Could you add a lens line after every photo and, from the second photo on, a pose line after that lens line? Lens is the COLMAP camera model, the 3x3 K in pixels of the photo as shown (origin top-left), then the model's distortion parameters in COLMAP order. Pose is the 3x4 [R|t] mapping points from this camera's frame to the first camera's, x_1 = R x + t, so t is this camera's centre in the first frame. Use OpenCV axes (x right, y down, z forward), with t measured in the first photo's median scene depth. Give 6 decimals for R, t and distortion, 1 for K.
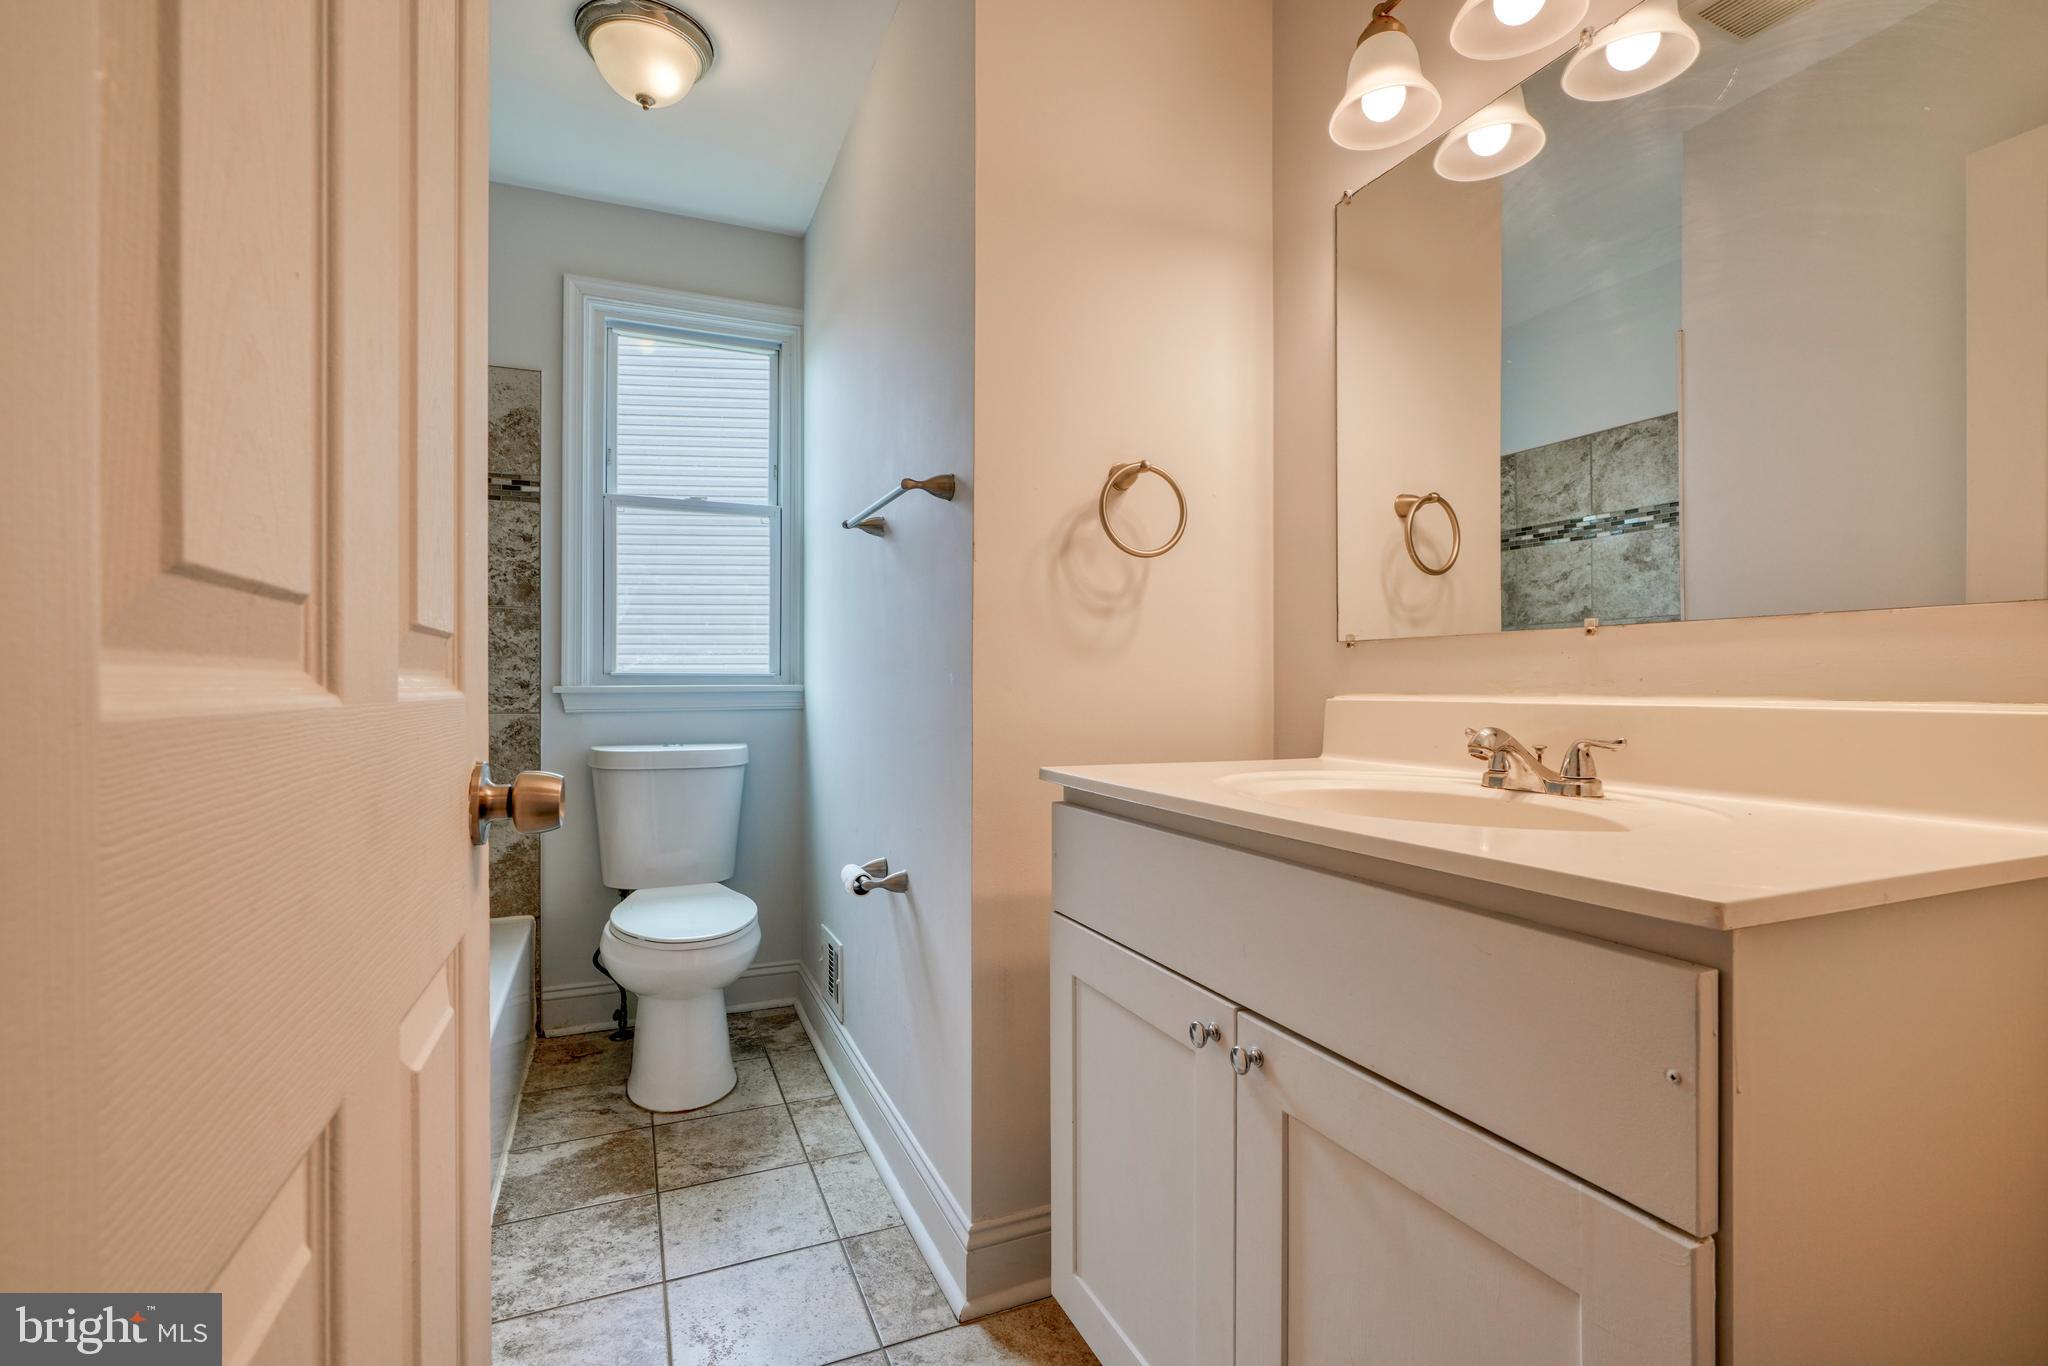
lens RADIAL K [[918.0, 0, 1024.0], [0, 918.0, 683.0], [0, 0, 1]] dist [-0.003213, -0.000218]
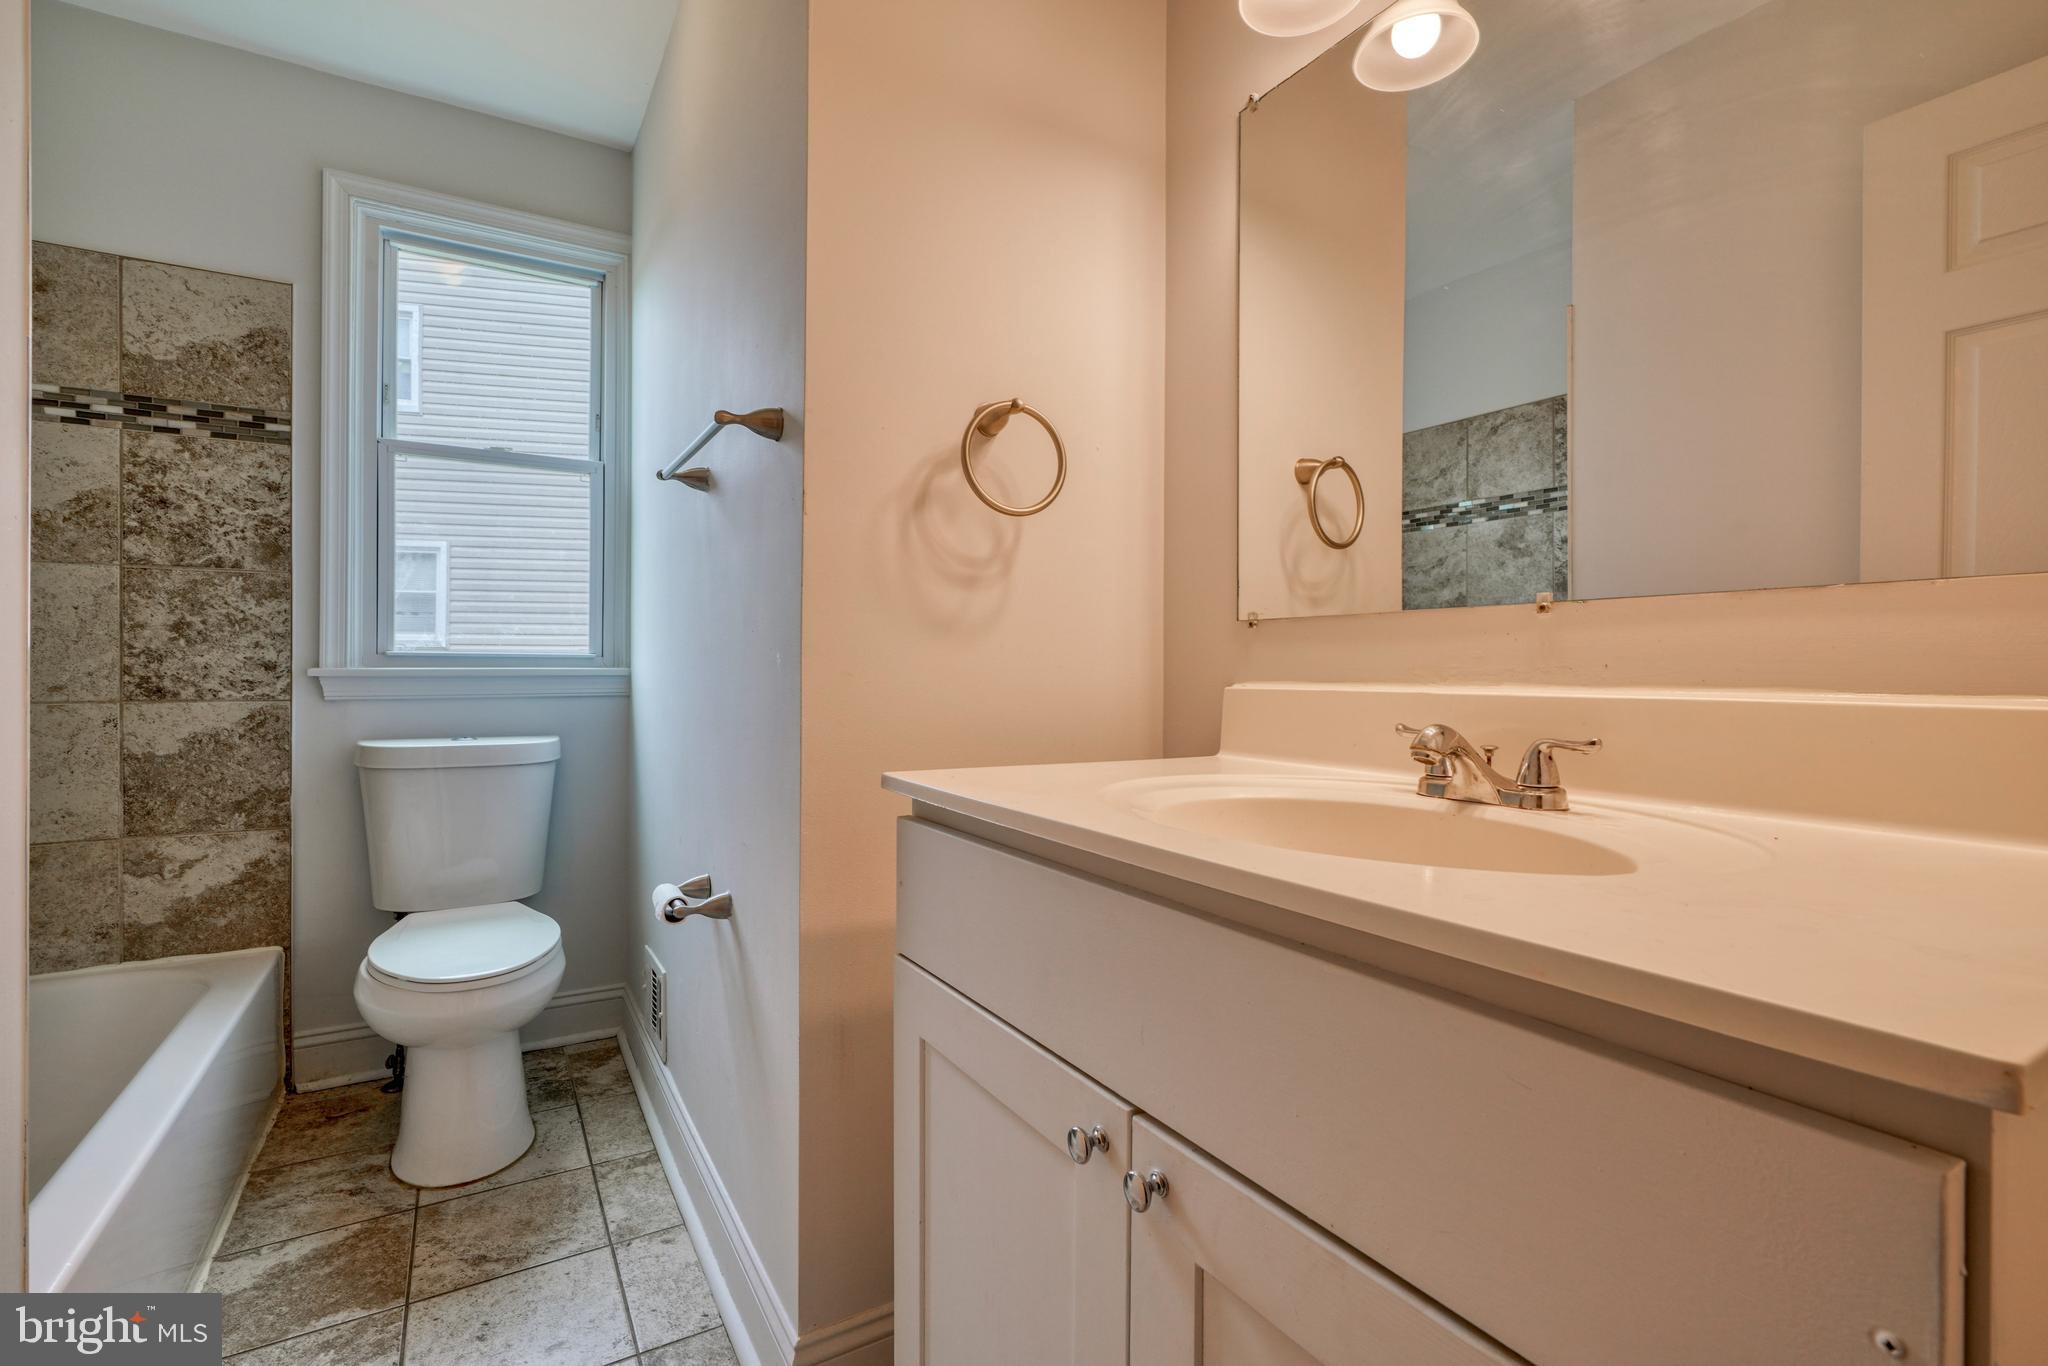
lens RADIAL K [[923.2, 0, 1024.0], [0, 923.2, 683.0], [0, 0, 1]] dist [0.001813, 0.000257]
pose [[0.991134, 0.002806, 0.132836, 0.021898], [-0.005024, 0.999853, 0.016364, 0.000210], [-0.132771, -0.016887, 0.991003, 0.131070]]
